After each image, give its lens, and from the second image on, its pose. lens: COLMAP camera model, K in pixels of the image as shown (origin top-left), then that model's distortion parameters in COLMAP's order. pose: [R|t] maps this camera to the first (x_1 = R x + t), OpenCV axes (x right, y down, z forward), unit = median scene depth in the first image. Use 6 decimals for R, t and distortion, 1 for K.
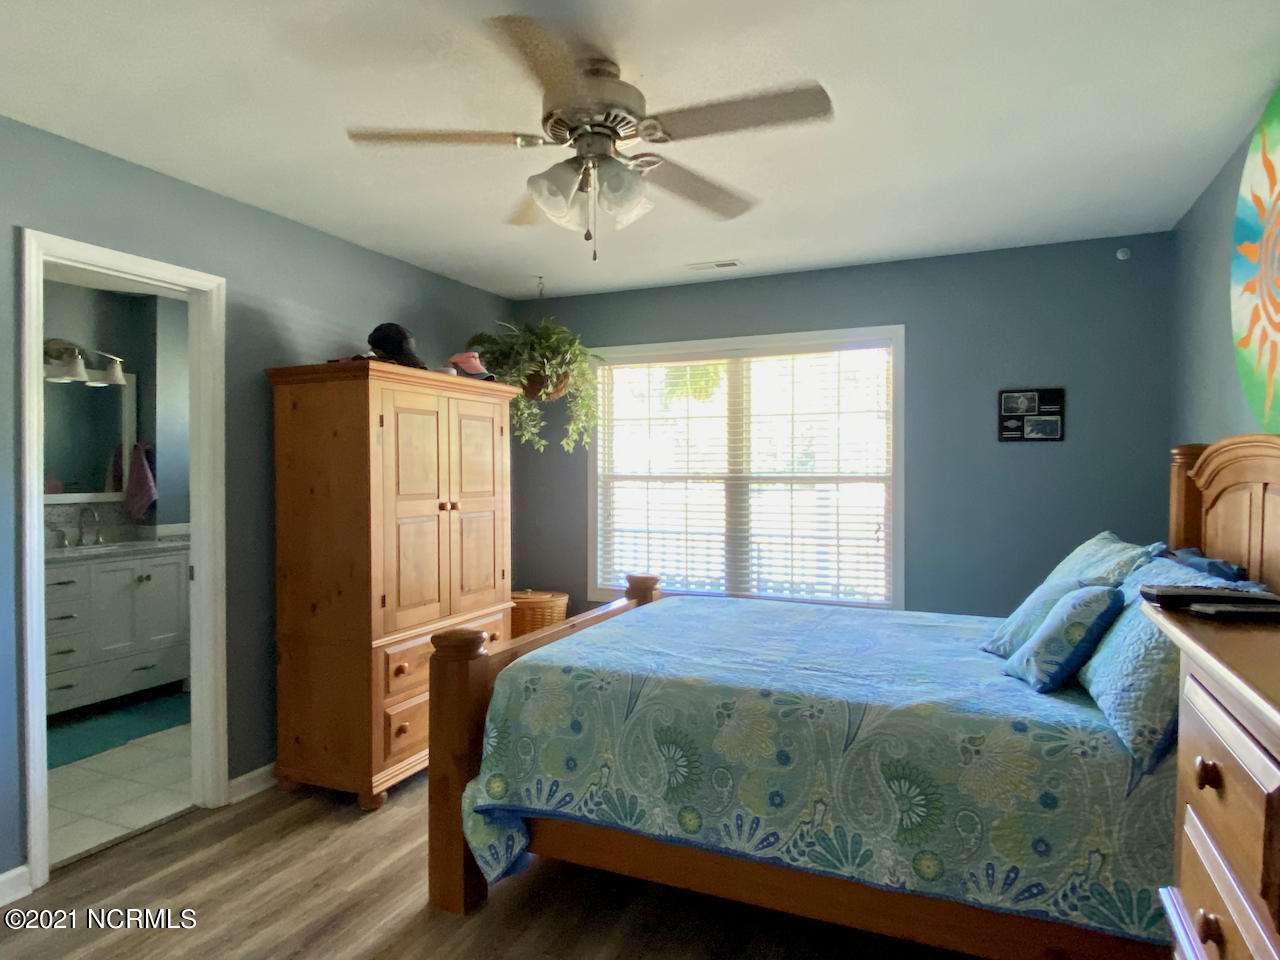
lens RADIAL K [[778.8, 0, 634.2], [0, 778.8, 470.1], [0, 0, 1]] dist [0.082455, -0.087692]
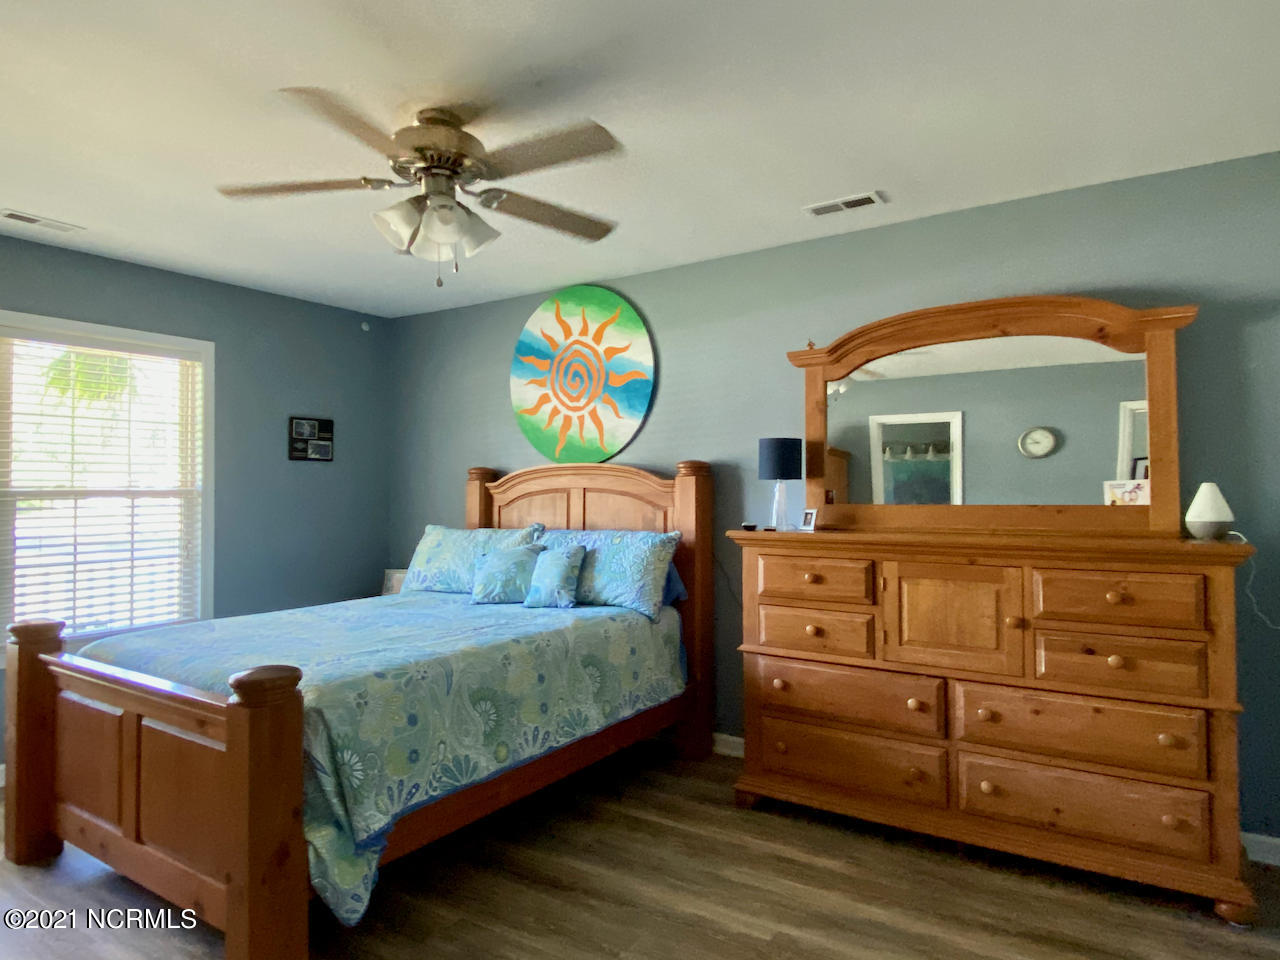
lens RADIAL K [[778.8, 0, 634.2], [0, 778.8, 470.1], [0, 0, 1]] dist [0.082455, -0.087692]
pose [[0.175050, 0.025948, 0.984218, -0.617933], [0.005608, 0.999610, -0.027351, 0.014069], [-0.984544, 0.010307, 0.174837, 0.303671]]
